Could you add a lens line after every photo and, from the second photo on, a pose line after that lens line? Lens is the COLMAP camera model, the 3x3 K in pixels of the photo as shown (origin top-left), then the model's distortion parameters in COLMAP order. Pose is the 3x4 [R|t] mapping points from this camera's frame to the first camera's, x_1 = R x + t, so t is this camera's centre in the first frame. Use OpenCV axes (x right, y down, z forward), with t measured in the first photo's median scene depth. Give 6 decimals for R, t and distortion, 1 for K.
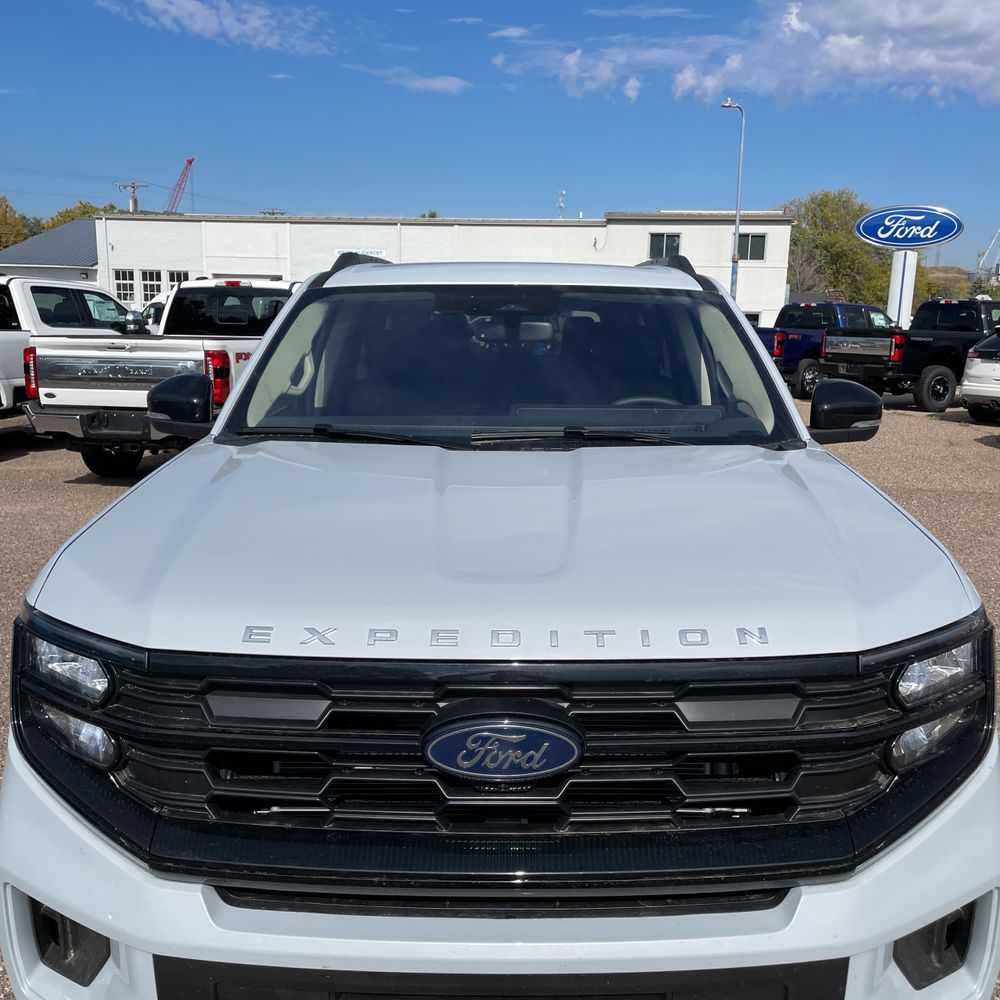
lens RADIAL K [[1027.6, 0, 523.6], [0, 1027.6, 501.4], [0, 0, 1]] dist [0.095268, -0.134282]
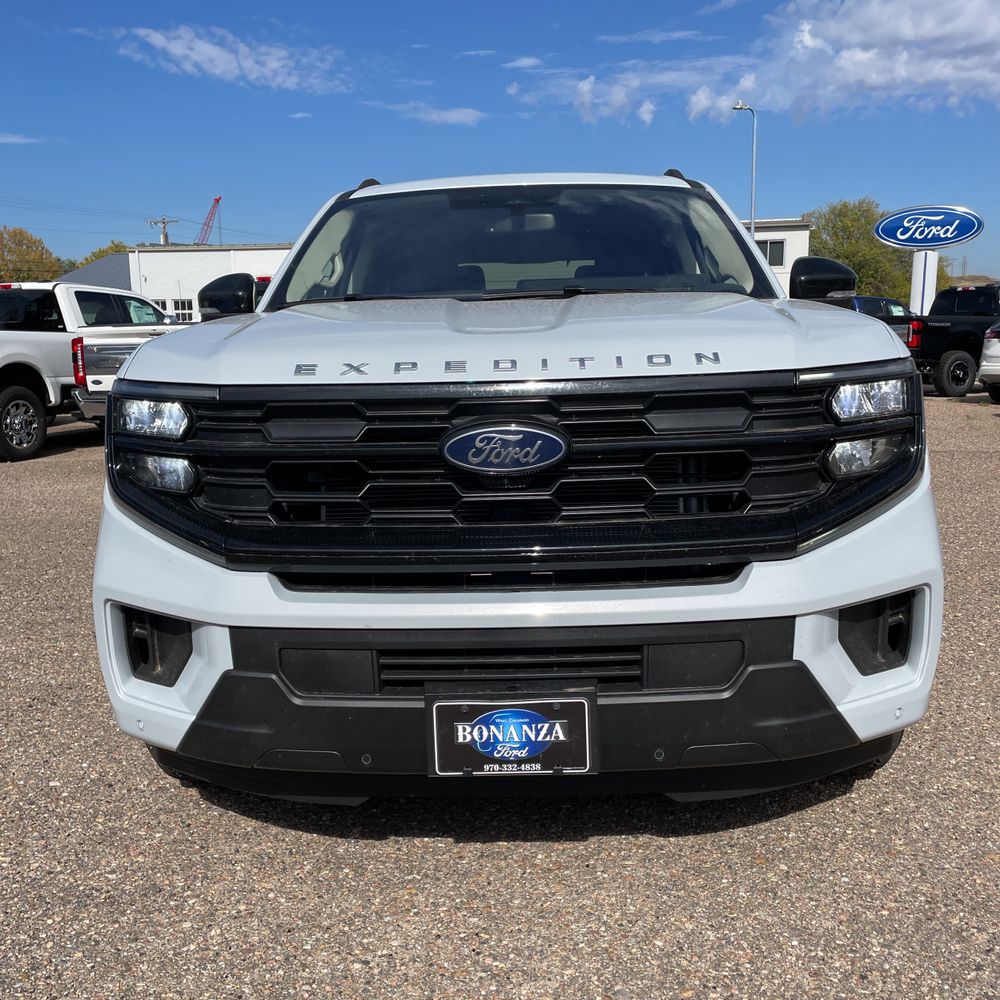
lens RADIAL K [[1018.1, 0, 510.5], [0, 1018.1, 491.5], [0, 0, 1]] dist [0.100288, -0.149930]
pose [[0.998829, -0.028872, -0.038808, 0.029988], [0.027966, 0.999328, -0.023685, 0.292664], [0.039466, 0.022572, 0.998966, -0.200987]]
